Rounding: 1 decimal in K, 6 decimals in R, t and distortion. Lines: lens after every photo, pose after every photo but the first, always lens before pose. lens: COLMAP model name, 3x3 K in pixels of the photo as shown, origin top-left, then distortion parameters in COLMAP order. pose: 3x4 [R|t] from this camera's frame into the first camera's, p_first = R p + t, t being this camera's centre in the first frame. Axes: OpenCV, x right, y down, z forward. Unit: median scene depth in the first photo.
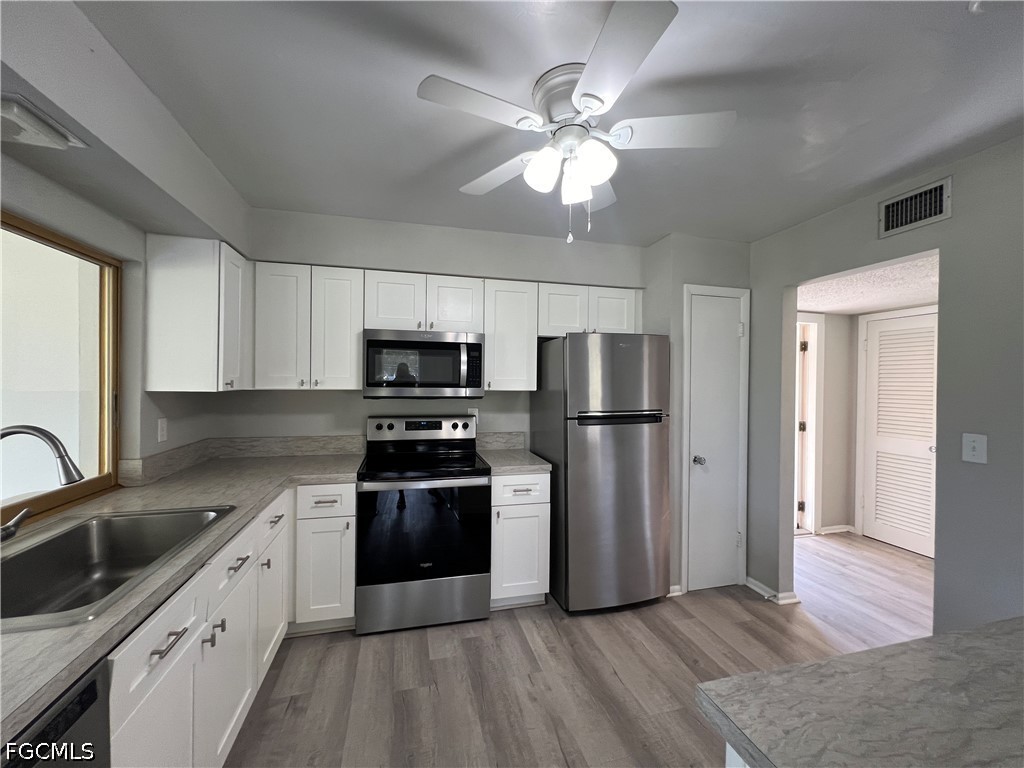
lens RADIAL K [[411.2, 0, 510.7], [0, 411.2, 383.5], [0, 0, 1]] dist [-0.005002, 0.001530]
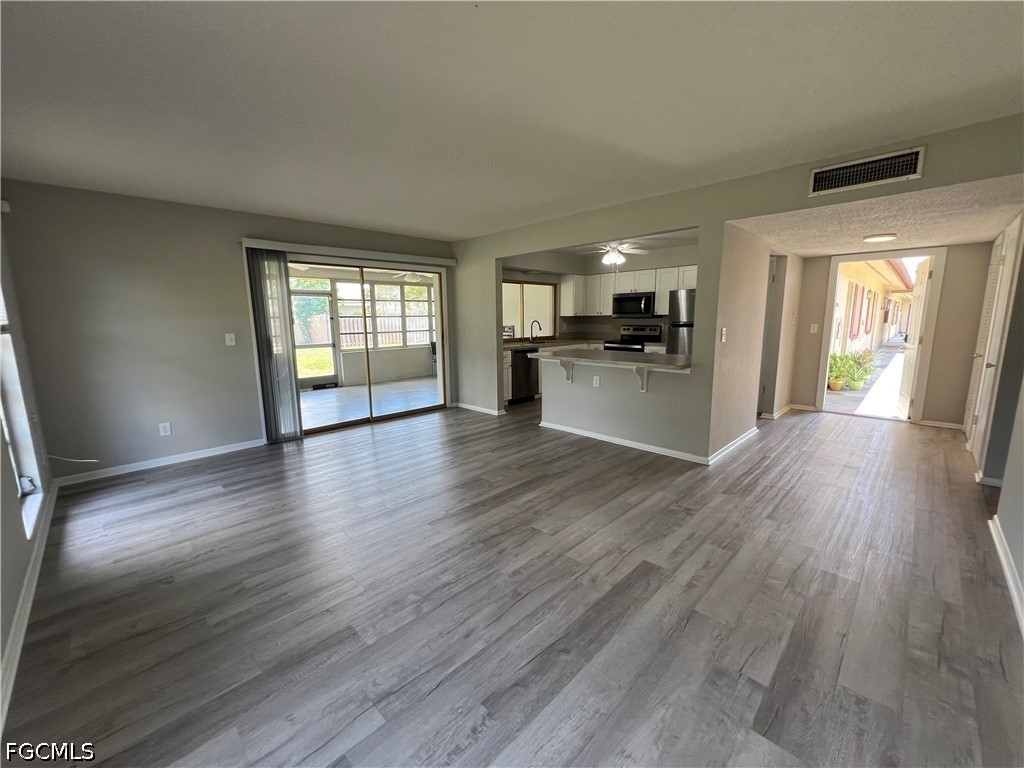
lens RADIAL K [[411.2, 0, 509.4], [0, 411.2, 381.6], [0, 0, 1]] dist [-0.005002, 0.001530]
pose [[0.502467, 0.117519, -0.856572, 1.899877], [0.010691, 0.989799, 0.142068, 0.061478], [0.864530, -0.080542, 0.496085, -1.175039]]
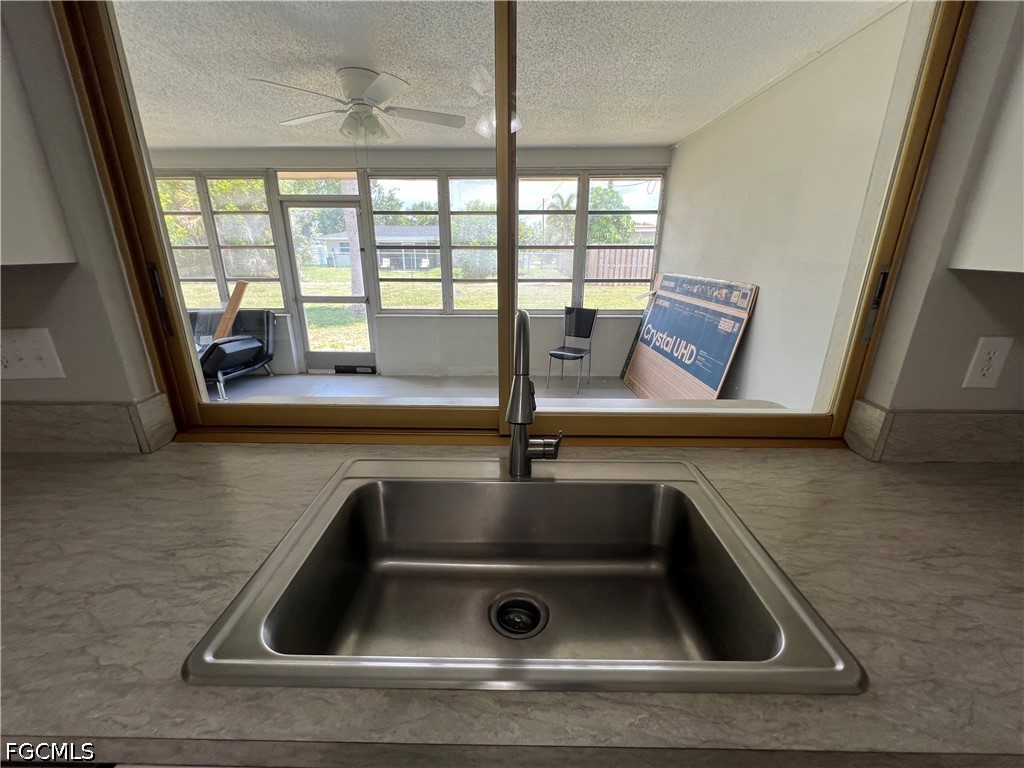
lens RADIAL K [[411.2, 0, 510.6], [0, 411.2, 384.7], [0, 0, 1]] dist [-0.005002, 0.001530]
pose [[-0.269949, 0.293231, -0.917138, -0.267032], [-0.013130, 0.951291, 0.308015, 0.006714], [0.962785, 0.095190, -0.252951, 0.543084]]
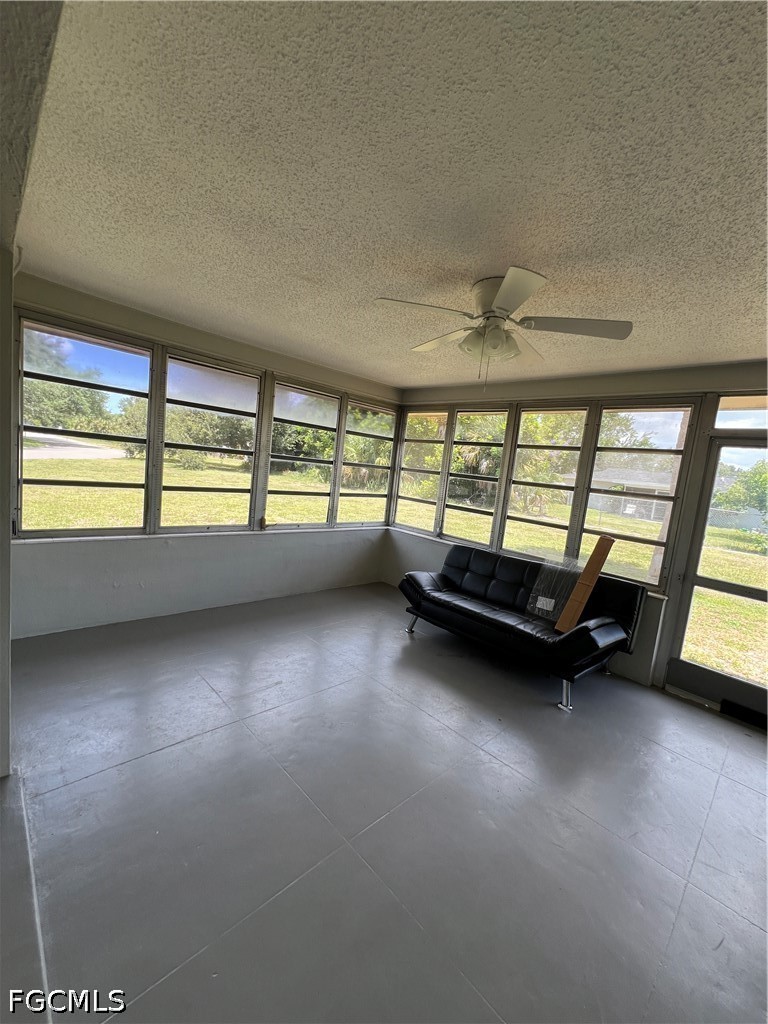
lens RADIAL K [[409.5, 0, 384.0], [0, 409.5, 510.6], [0, 0, 1]] dist [-0.002360, 0.000322]
pose [[-0.863208, -0.048498, -0.502514, -0.466495], [-0.119410, 0.986745, 0.109887, 0.003275], [0.490524, 0.154861, -0.857557, -0.412081]]
